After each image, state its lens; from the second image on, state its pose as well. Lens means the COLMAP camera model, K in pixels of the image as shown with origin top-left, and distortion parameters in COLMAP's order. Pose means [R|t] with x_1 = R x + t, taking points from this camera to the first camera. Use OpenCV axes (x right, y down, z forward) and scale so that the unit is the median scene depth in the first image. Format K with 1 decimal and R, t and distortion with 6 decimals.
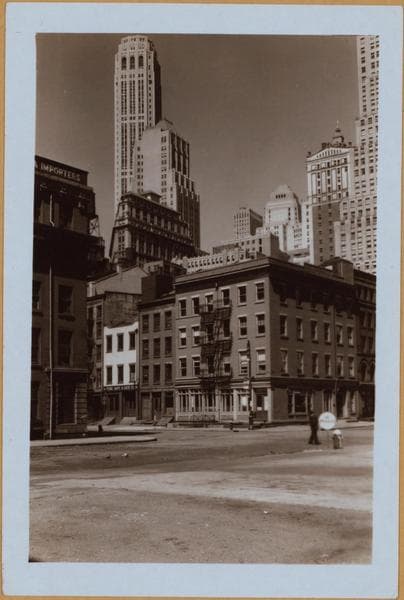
lens RADIAL K [[658.5, 0, 202.8], [0, 658.5, 299.9], [0, 0, 1]] dist [0.020110, 0.000000]
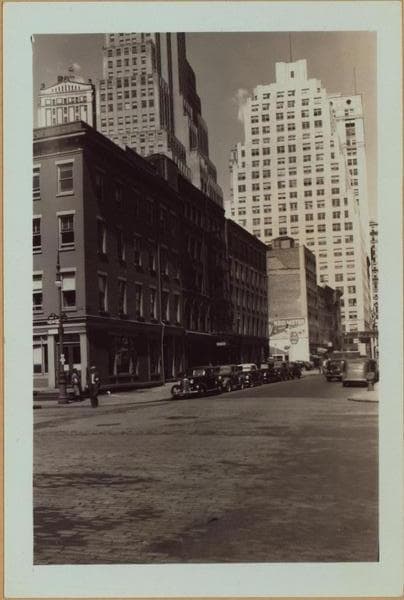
lens RADIAL K [[658.5, 0, 202.7], [0, 658.5, 303.3], [0, 0, 1]] dist [0.020110, 0.000000]
pose [[0.905788, 0.015347, 0.423453, -0.017347], [-0.038527, 0.998187, 0.046235, 0.022706], [-0.421975, -0.058193, 0.904738, 0.126829]]
